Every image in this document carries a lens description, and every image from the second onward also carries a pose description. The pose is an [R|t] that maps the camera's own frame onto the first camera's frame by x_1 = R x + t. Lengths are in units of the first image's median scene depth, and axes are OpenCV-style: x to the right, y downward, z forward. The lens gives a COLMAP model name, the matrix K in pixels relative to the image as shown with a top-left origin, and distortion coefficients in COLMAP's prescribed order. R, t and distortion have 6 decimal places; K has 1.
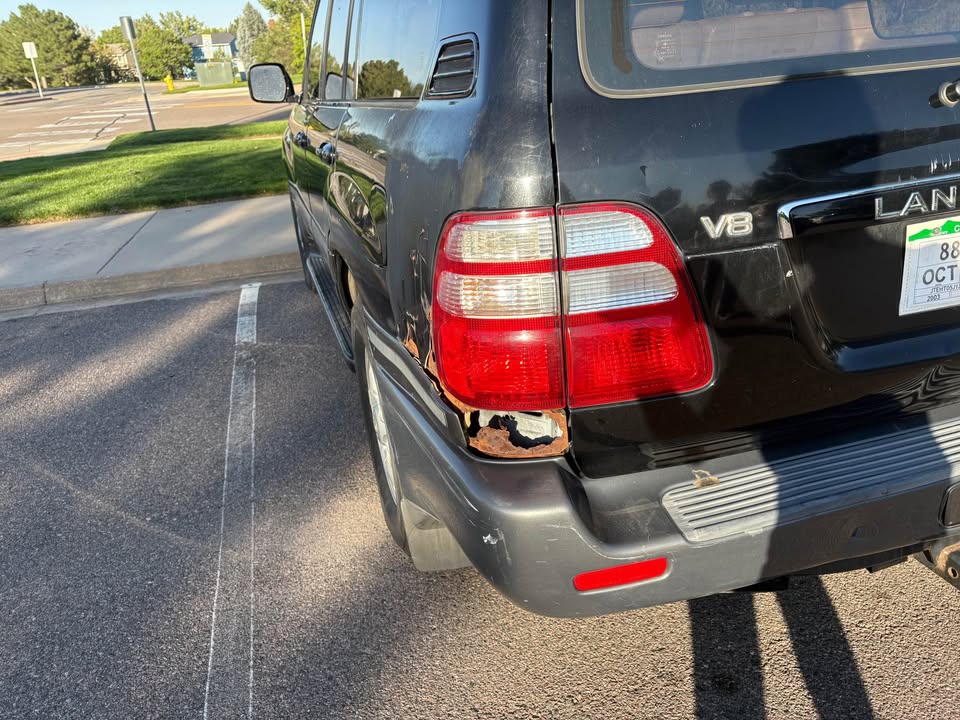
lens RADIAL K [[733.6, 0, 482.5], [0, 733.6, 363.6], [0, 0, 1]] dist [0.041323, -0.039976]
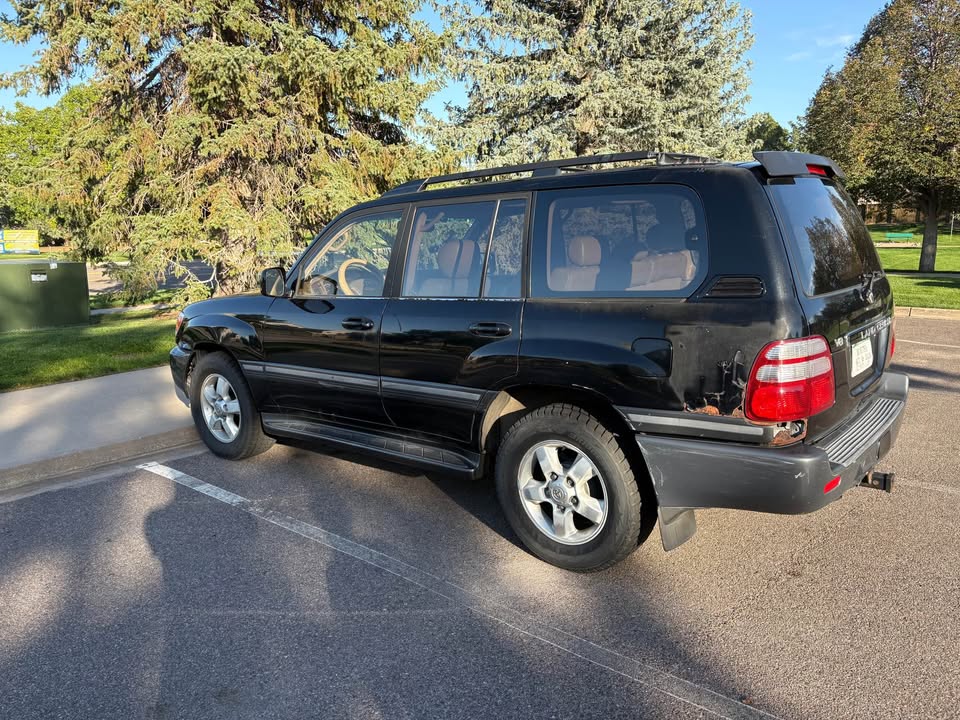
lens RADIAL K [[733.6, 0, 489.4], [0, 733.6, 362.1], [0, 0, 1]] dist [0.041323, -0.039976]
pose [[0.840260, -0.058949, 0.538969, -0.962811], [0.184193, 0.965986, -0.181505, 0.062060], [-0.509937, 0.251786, 0.822538, -0.245913]]
